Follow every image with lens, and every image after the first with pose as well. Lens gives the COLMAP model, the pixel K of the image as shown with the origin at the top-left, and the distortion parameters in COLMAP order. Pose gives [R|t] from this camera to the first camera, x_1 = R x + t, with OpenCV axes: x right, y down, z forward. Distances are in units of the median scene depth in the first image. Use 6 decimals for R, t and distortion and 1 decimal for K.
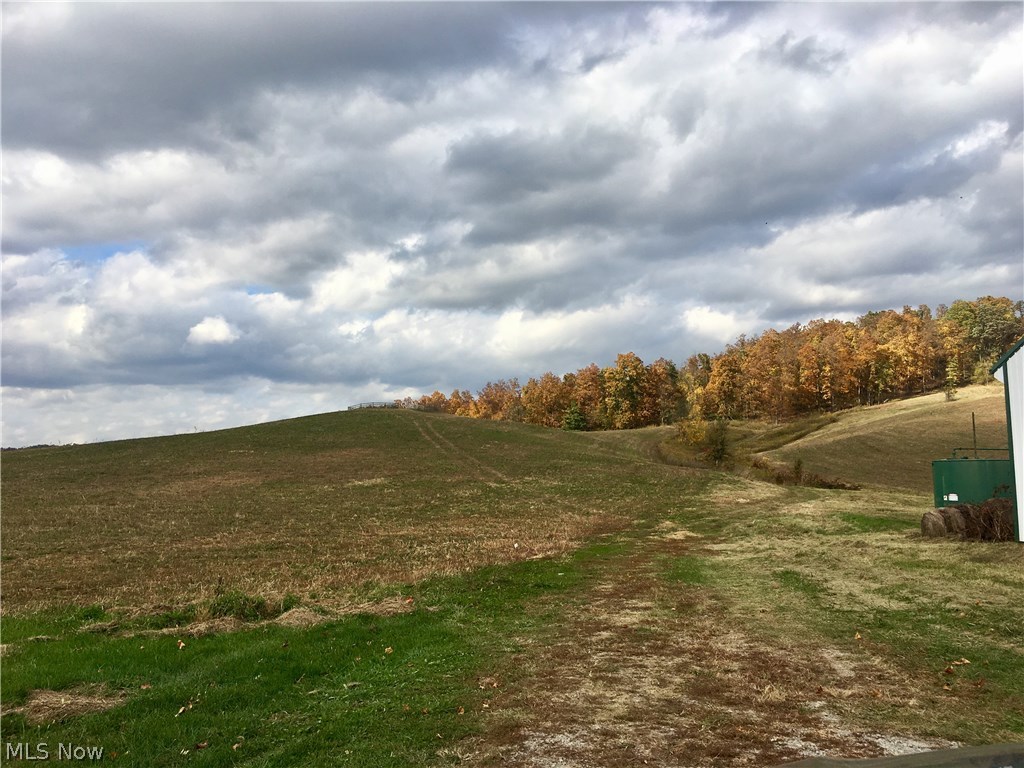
lens RADIAL K [[852.3, 0, 509.7], [0, 852.3, 381.1], [0, 0, 1]] dist [0.031348, -0.058416]
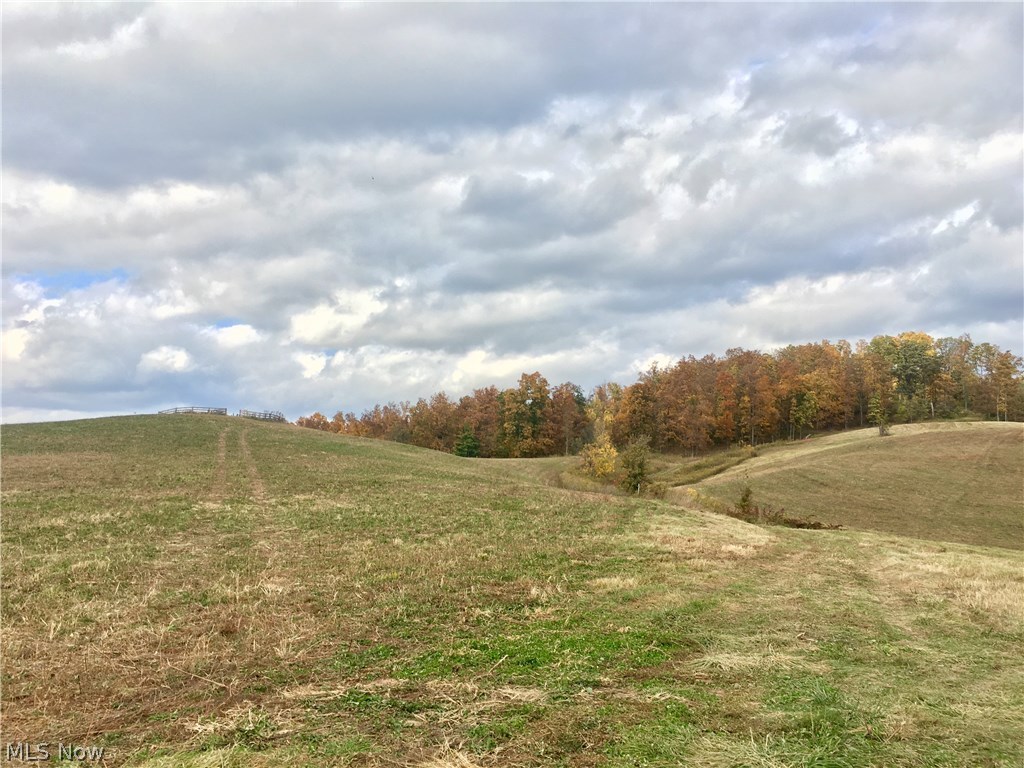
lens RADIAL K [[852.3, 0, 510.6], [0, 852.3, 382.9], [0, 0, 1]] dist [0.031348, -0.058416]
pose [[0.993730, 0.037491, 0.105336, 0.026240], [-0.033012, 0.998488, -0.043942, 0.017777], [-0.106824, 0.040189, 0.993465, 0.130109]]
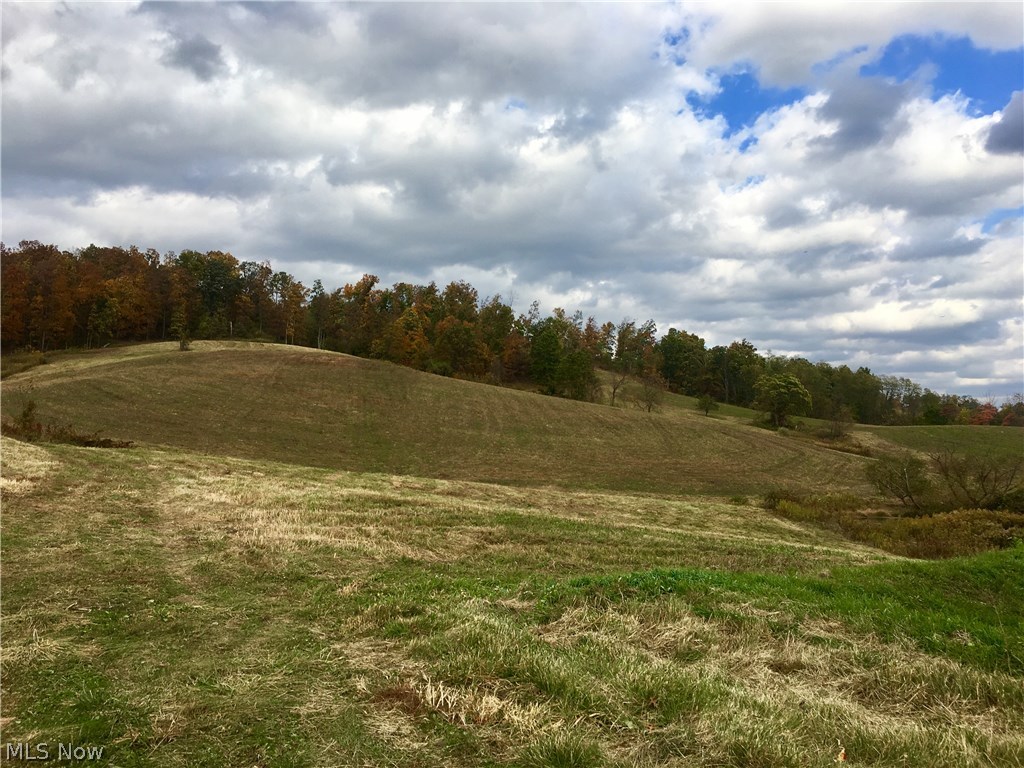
lens RADIAL K [[852.3, 0, 508.6], [0, 852.3, 379.9], [0, 0, 1]] dist [0.031348, -0.058416]
pose [[0.631536, 0.067744, 0.772381, 0.027210], [-0.106155, 0.994350, -0.000415, 0.015841], [-0.768045, -0.081730, 0.635159, 0.132040]]
